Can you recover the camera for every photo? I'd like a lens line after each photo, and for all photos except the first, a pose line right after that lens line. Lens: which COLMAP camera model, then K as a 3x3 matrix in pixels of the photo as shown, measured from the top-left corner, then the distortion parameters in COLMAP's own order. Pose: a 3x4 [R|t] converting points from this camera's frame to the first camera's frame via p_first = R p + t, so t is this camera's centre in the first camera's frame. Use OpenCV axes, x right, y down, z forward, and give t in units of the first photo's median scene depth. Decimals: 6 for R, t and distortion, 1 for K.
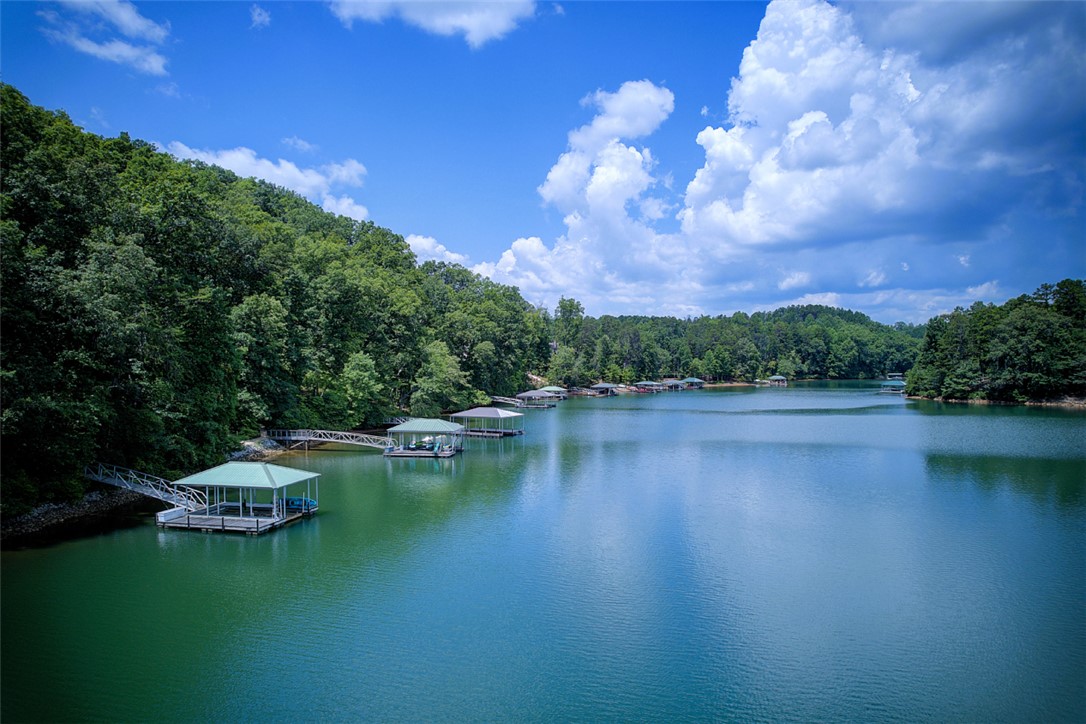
lens RADIAL K [[695.5, 0, 548.1], [0, 695.5, 364.1], [0, 0, 1]] dist [-0.097039, 0.091279]
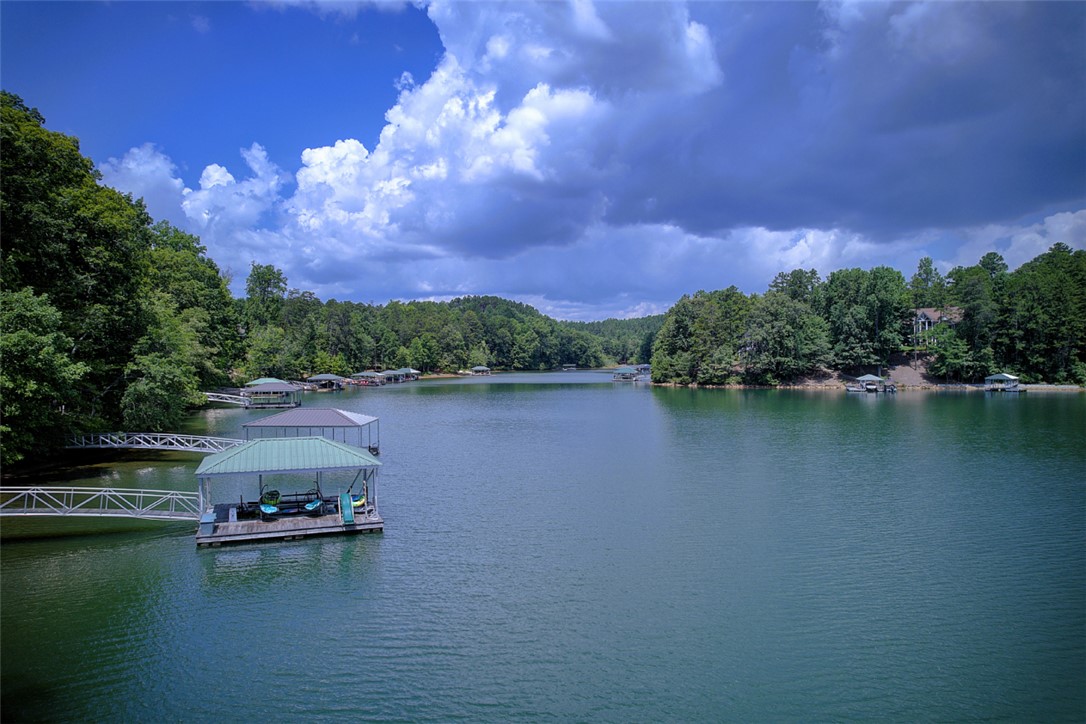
lens RADIAL K [[695.5, 0, 548.1], [0, 695.5, 364.1], [0, 0, 1]] dist [-0.097039, 0.091279]
pose [[0.866079, -0.005237, 0.499880, -0.108226], [0.002399, 0.999977, 0.006320, 0.014859], [-0.499902, -0.004274, 0.866072, 0.254447]]
